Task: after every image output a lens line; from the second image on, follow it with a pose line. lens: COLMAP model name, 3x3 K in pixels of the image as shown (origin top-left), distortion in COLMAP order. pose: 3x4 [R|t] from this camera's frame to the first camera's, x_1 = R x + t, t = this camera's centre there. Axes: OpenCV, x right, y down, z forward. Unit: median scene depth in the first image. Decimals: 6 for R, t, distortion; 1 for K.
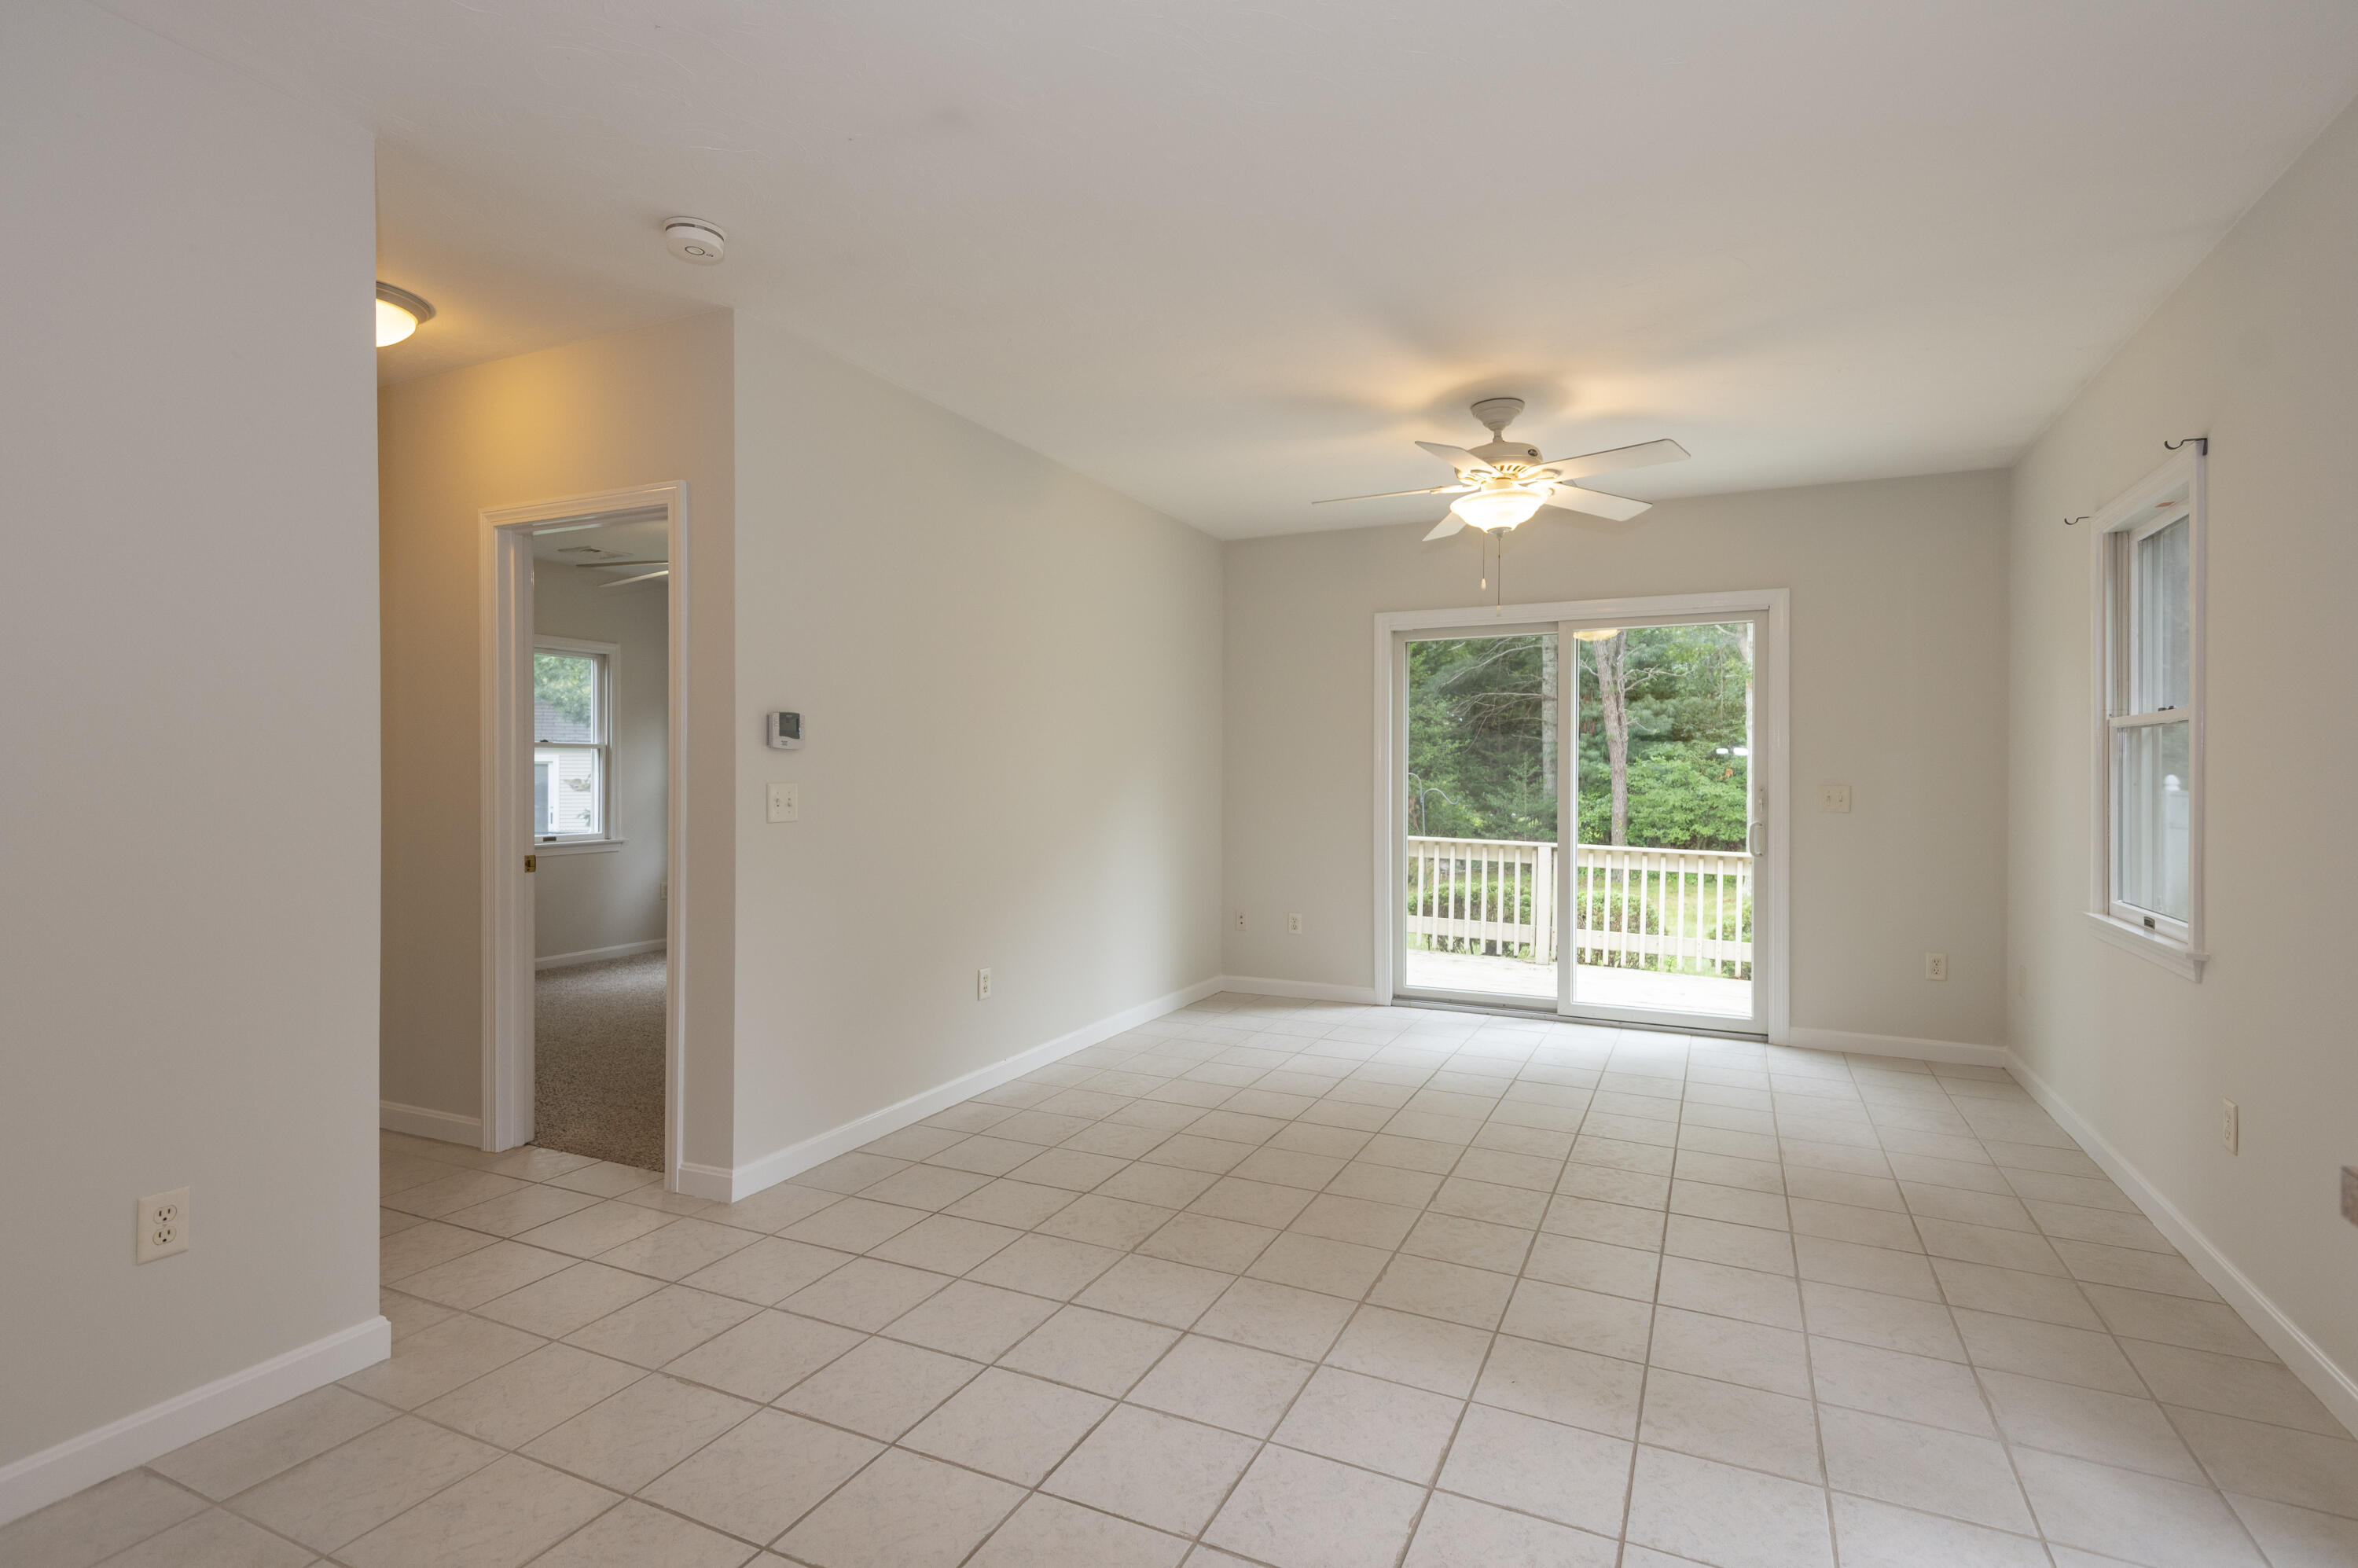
lens RADIAL K [[1144.7, 0, 1179.1], [0, 1144.7, 777.0], [0, 0, 1]] dist [0.057439, -0.038553]
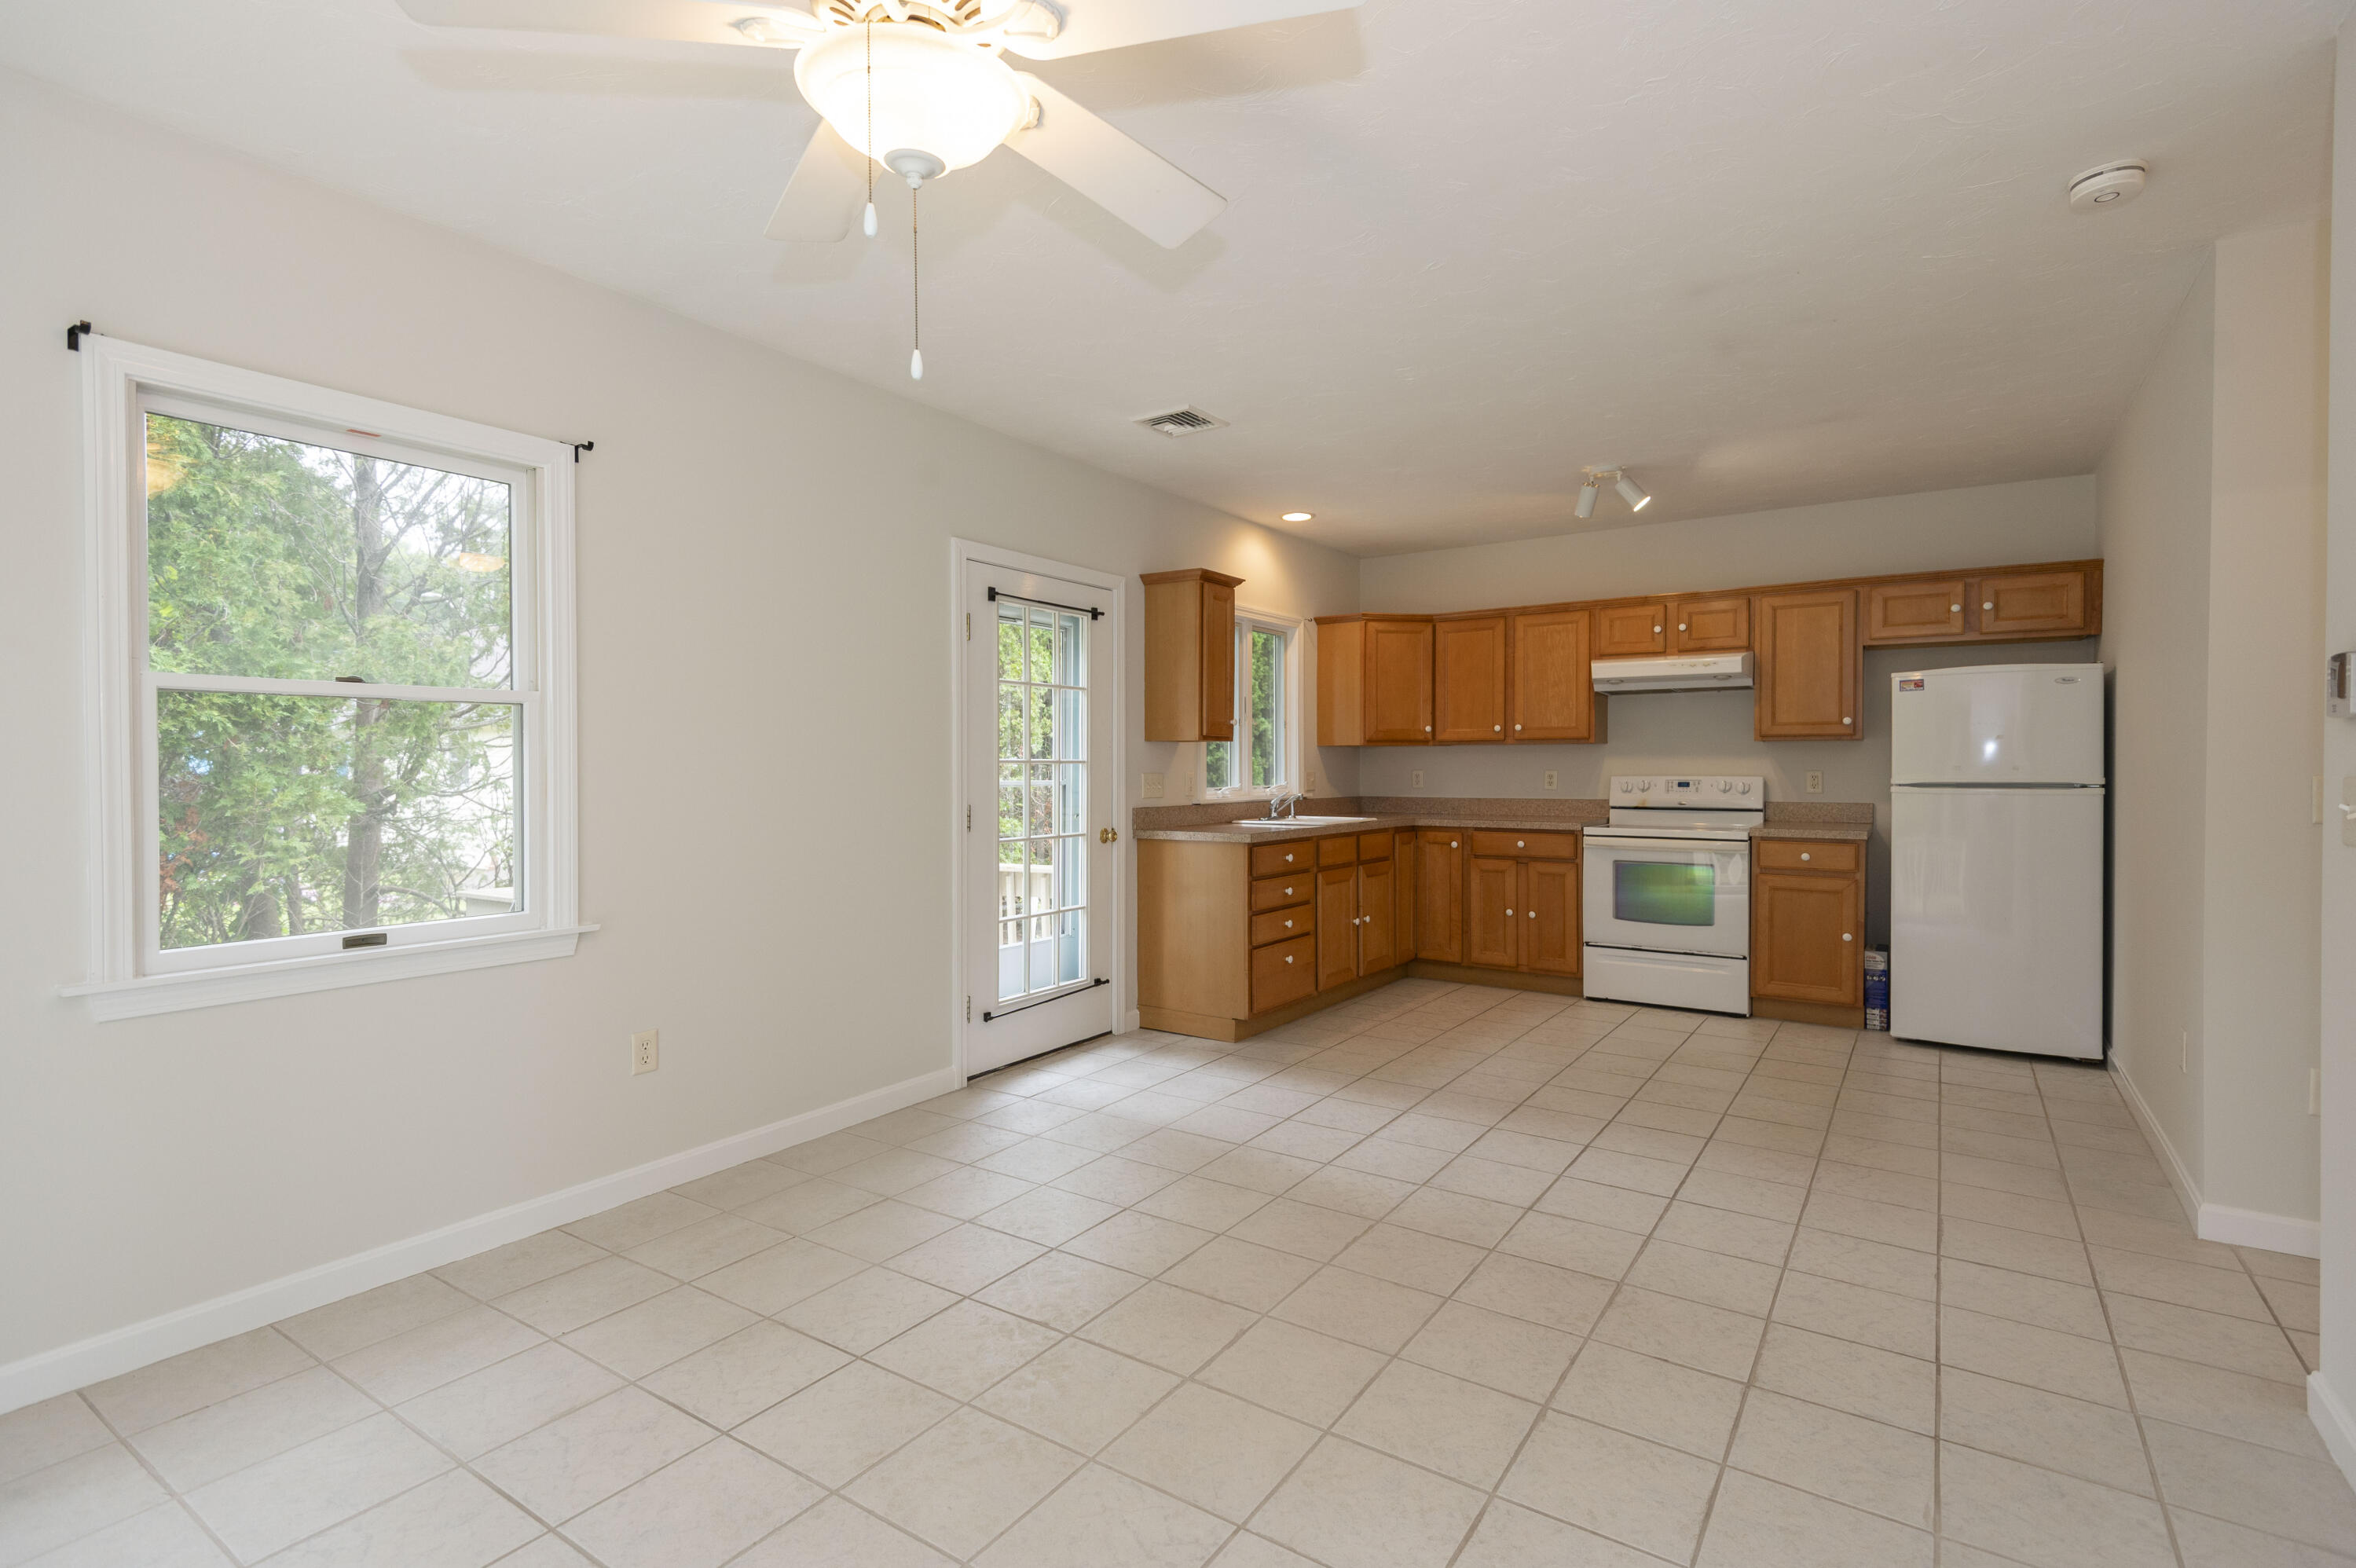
lens RADIAL K [[1098.5, 0, 1187.7], [0, 1098.5, 781.8], [0, 0, 1]] dist [0.056598, -0.032241]
pose [[-0.989208, -0.005648, 0.146412, 0.087777], [-0.002574, 0.999772, 0.021175, -0.002392], [-0.146499, 0.020570, -0.988997, 0.988863]]
